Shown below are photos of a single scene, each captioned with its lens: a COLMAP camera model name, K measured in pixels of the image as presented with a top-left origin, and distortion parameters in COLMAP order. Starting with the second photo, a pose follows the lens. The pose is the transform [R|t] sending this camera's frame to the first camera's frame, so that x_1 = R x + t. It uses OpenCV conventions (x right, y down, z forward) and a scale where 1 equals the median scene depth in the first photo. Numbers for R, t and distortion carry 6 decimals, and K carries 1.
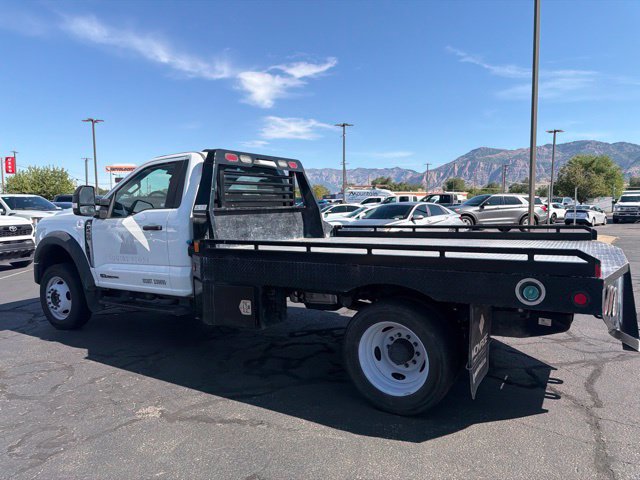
lens RADIAL K [[449.4, 0, 322.5], [0, 449.4, 238.9], [0, 0, 1]] dist [0.042284, -0.050395]
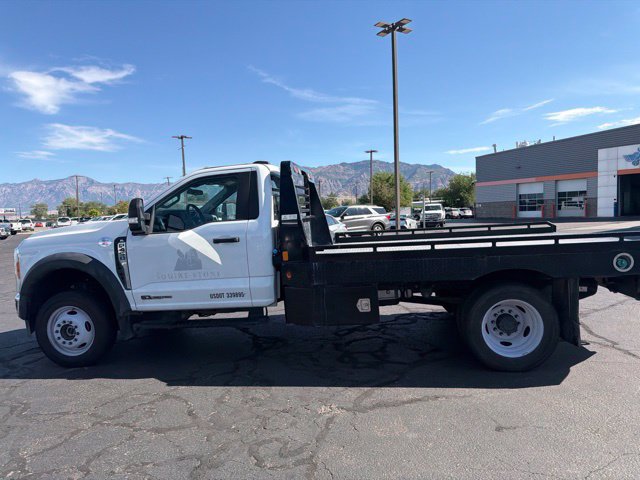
lens RADIAL K [[449.4, 0, 322.7], [0, 449.4, 243.6], [0, 0, 1]] dist [0.042284, -0.050395]
pose [[0.917900, -0.055142, 0.392963, -0.582803], [0.064027, 0.997903, -0.009526, 0.005523], [-0.391613, 0.033904, 0.919505, 0.027206]]
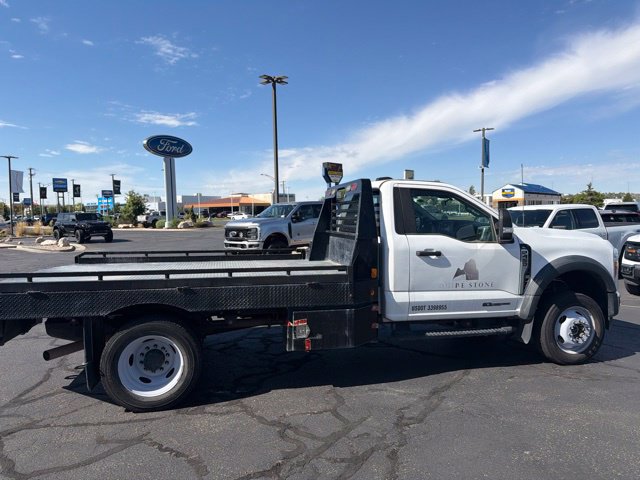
lens RADIAL K [[449.4, 0, 322.5], [0, 449.4, 238.6], [0, 0, 1]] dist [0.042284, -0.050395]
pose [[-0.722980, 0.052035, -0.688906, 0.726460], [-0.037059, 0.992803, 0.113880, -0.202163], [0.689874, 0.107863, -0.715849, 1.986298]]
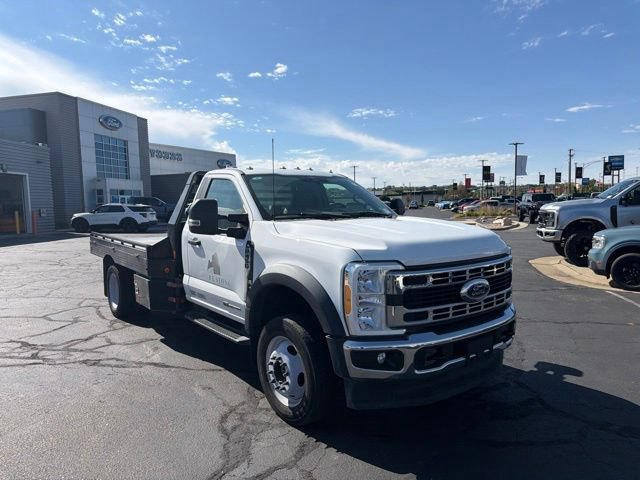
lens RADIAL K [[449.4, 0, 314.9], [0, 449.4, 234.2], [0, 0, 1]] dist [0.042284, -0.050395]
pose [[-0.930109, 0.001972, 0.367279, -0.803451], [0.056451, 0.988871, 0.137649, -0.209251], [-0.362920, 0.148762, -0.919869, 2.295656]]
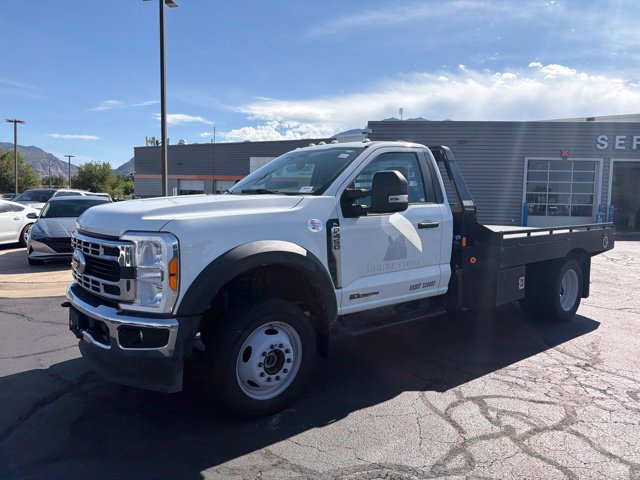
lens RADIAL K [[449.4, 0, 325.0], [0, 449.4, 240.1], [0, 0, 1]] dist [0.042284, -0.050395]
pose [[0.346954, -0.062845, 0.935774, -1.319436], [0.055833, 0.997367, 0.046281, -0.048534], [-0.936219, 0.036189, 0.349550, 0.908392]]
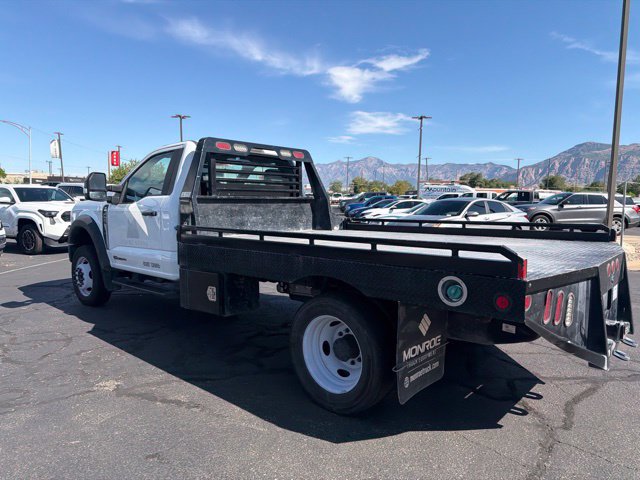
lens RADIAL K [[449.4, 0, 322.2], [0, 449.4, 244.3], [0, 0, 1]] dist [0.042284, -0.050395]
pose [[0.982598, 0.040201, -0.181343, 0.215212], [-0.036211, 0.999025, 0.025257, 0.006163], [0.182181, -0.018251, 0.983096, 0.042825]]
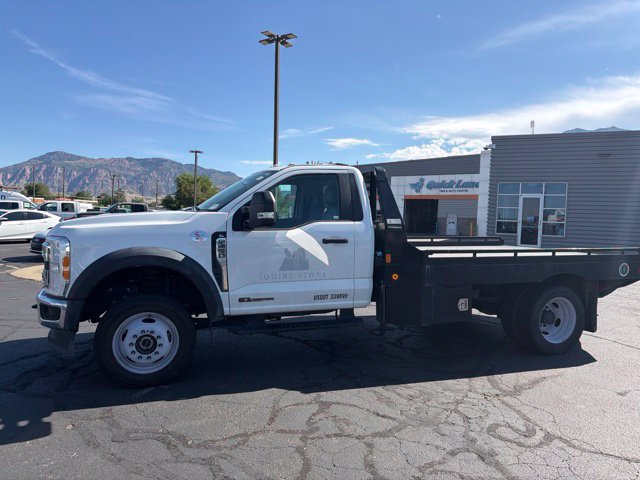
lens RADIAL K [[449.4, 0, 323.3], [0, 449.4, 239.1], [0, 0, 1]] dist [0.042284, -0.050395]
pose [[0.651422, -0.007467, 0.758679, -1.149673], [0.025137, 0.999615, -0.011745, -0.017573], [-0.758299, 0.026722, 0.651359, 0.411998]]
